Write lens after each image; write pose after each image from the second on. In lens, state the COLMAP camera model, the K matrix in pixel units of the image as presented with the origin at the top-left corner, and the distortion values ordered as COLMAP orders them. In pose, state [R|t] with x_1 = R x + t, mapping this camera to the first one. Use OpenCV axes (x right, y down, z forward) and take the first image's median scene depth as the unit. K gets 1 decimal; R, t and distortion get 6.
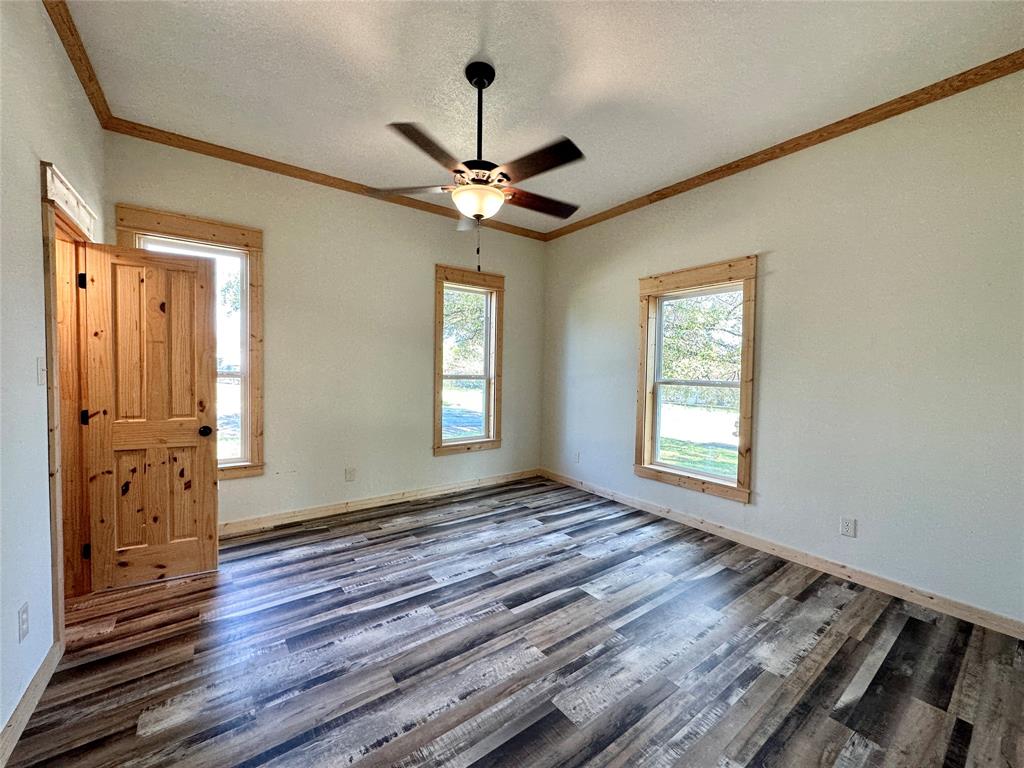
lens RADIAL K [[409.2, 0, 513.5], [0, 409.2, 384.3], [0, 0, 1]] dist [-0.001274, -0.000146]
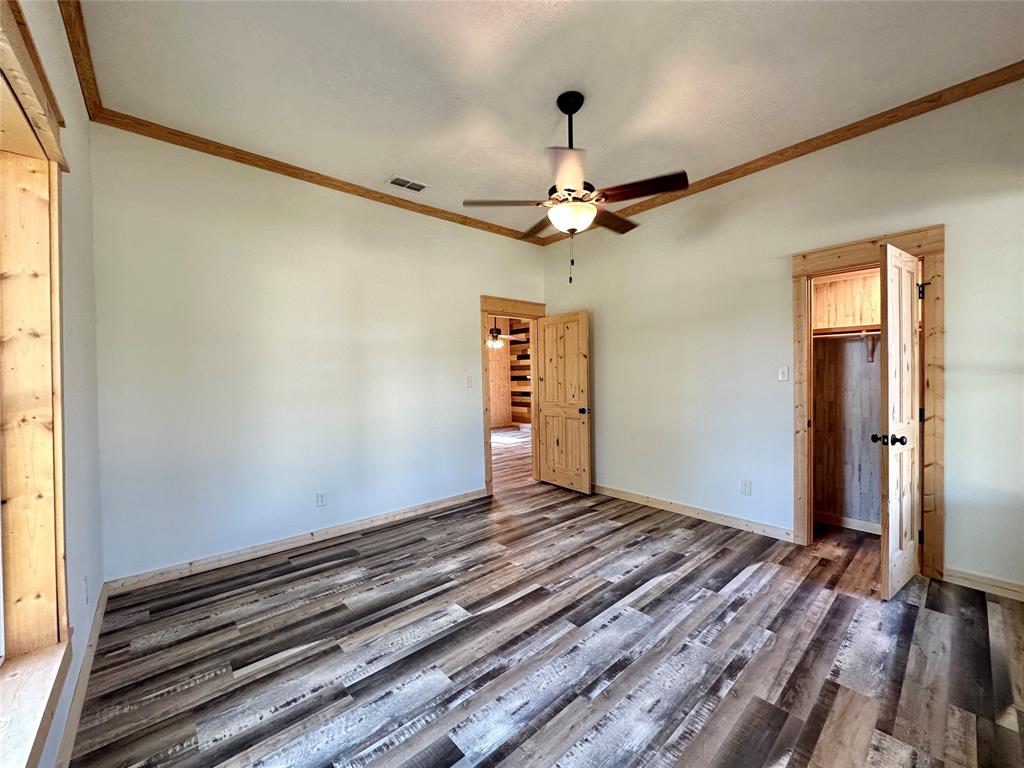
lens RADIAL K [[409.2, 0, 513.5], [0, 409.2, 384.3], [0, 0, 1]] dist [-0.001274, -0.000146]
pose [[-0.996527, 0.001829, -0.083256, 0.149226], [-0.002739, 0.998498, 0.054716, -0.057911], [0.083231, 0.054754, -0.995025, 1.952361]]
